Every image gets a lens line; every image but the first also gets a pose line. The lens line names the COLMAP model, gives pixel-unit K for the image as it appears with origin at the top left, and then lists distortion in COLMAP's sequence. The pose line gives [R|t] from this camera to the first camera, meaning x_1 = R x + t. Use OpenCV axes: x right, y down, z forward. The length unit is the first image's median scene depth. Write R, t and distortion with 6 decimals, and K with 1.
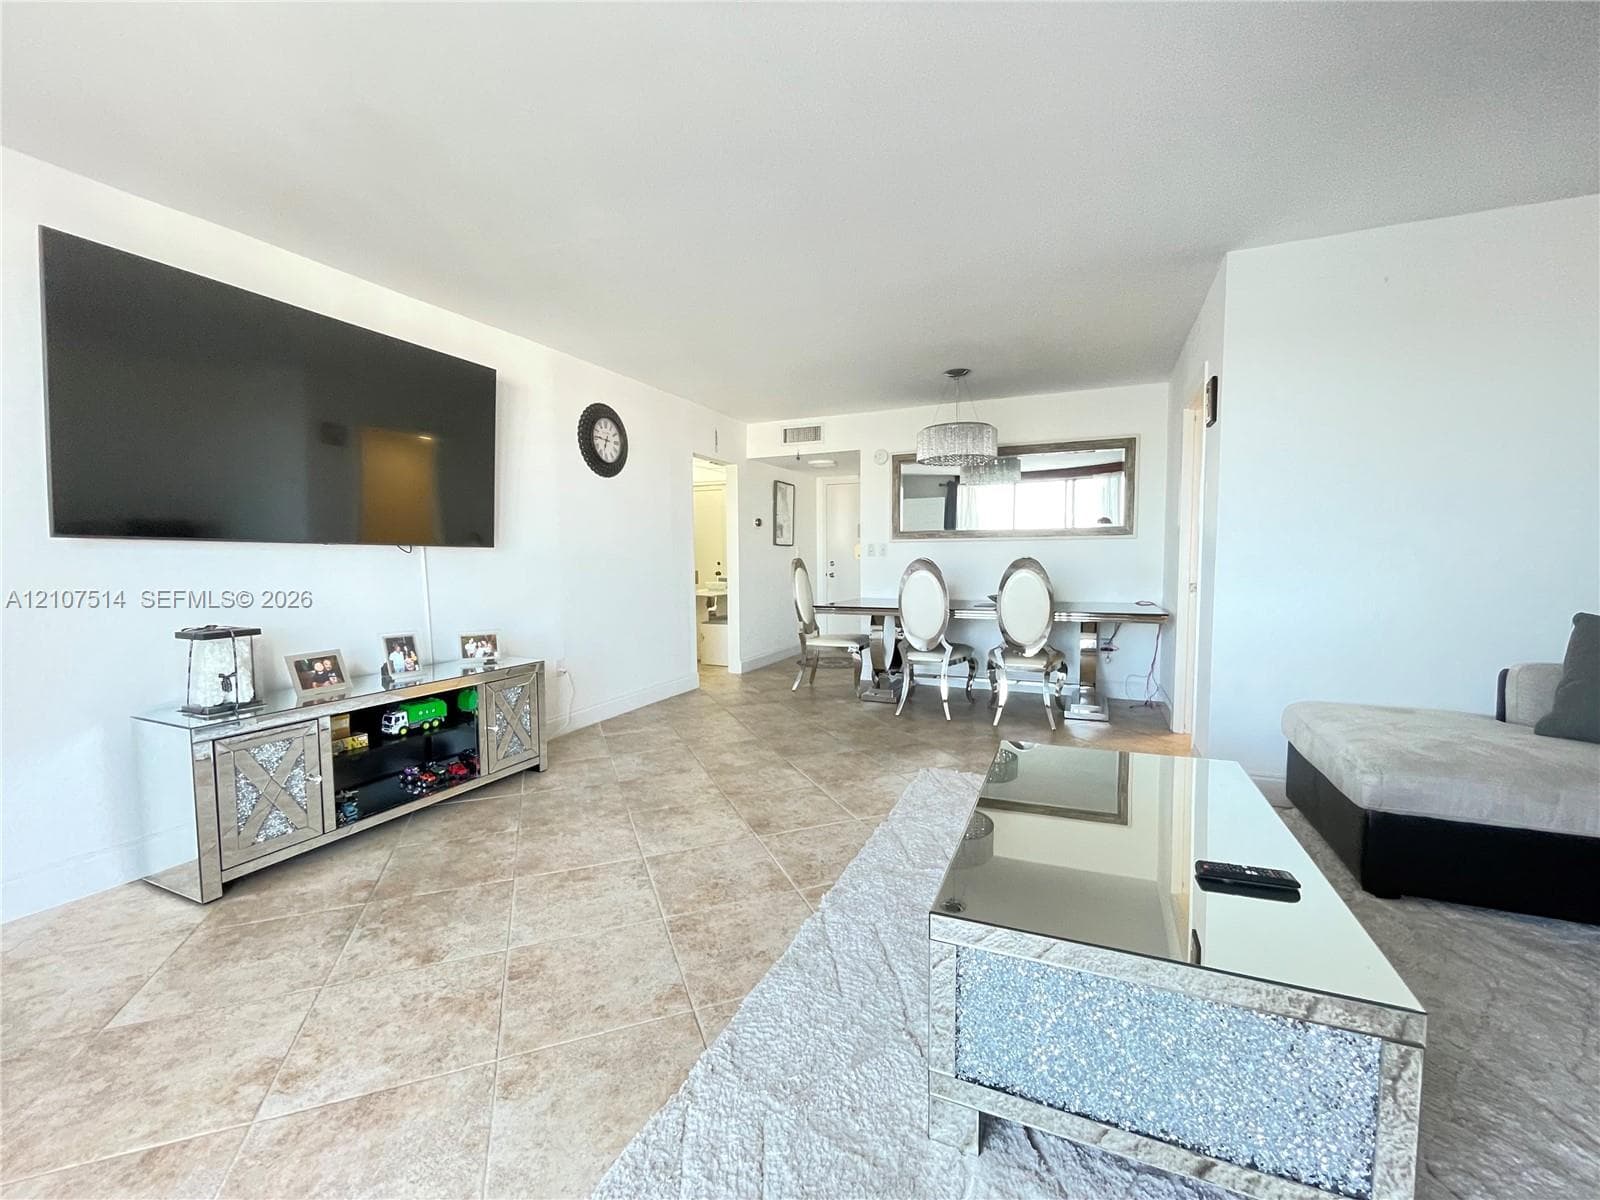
lens RADIAL K [[658.5, 0, 798.0], [0, 658.5, 600.8], [0, 0, 1]] dist [-0.007144, 0.000671]
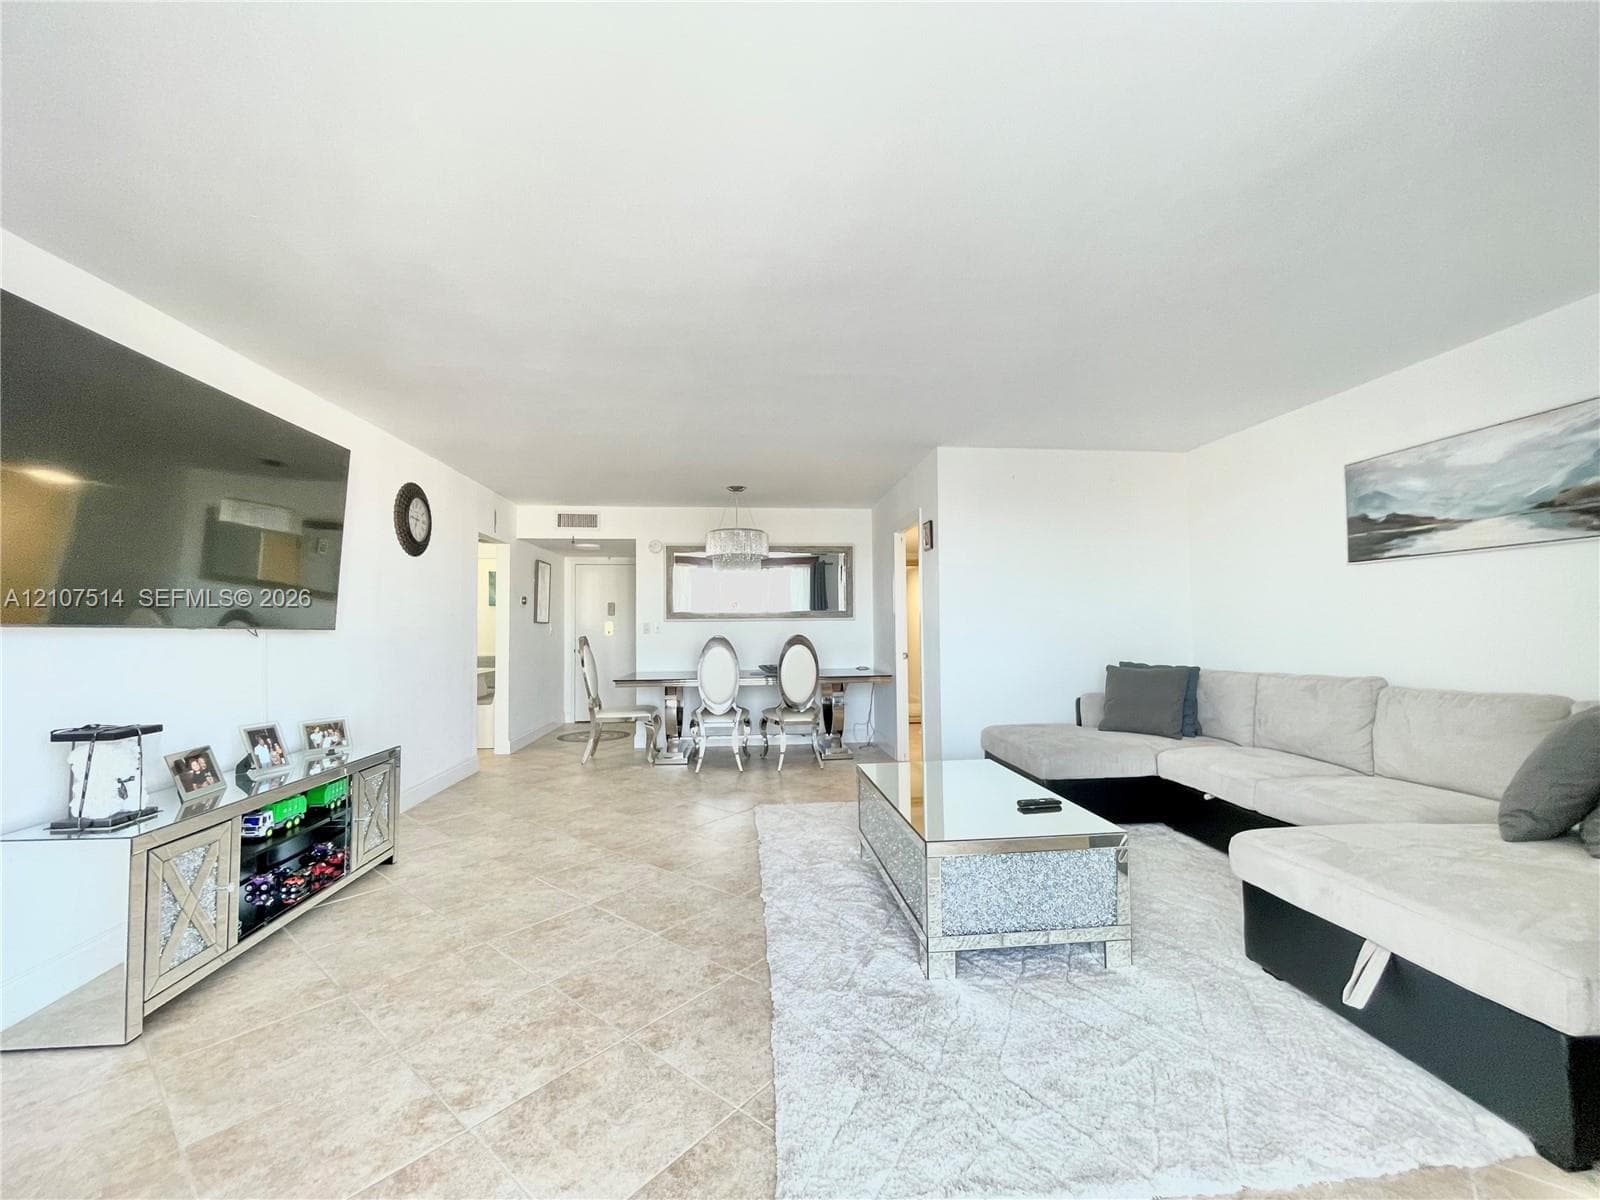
lens RADIAL K [[658.5, 0, 803.3], [0, 658.5, 597.9], [0, 0, 1]] dist [-0.007144, 0.000671]
pose [[0.871266, 0.020582, 0.490379, -0.404908], [0.035446, 0.993873, -0.104692, -0.004602], [-0.489529, 0.108597, 0.865198, -0.189587]]
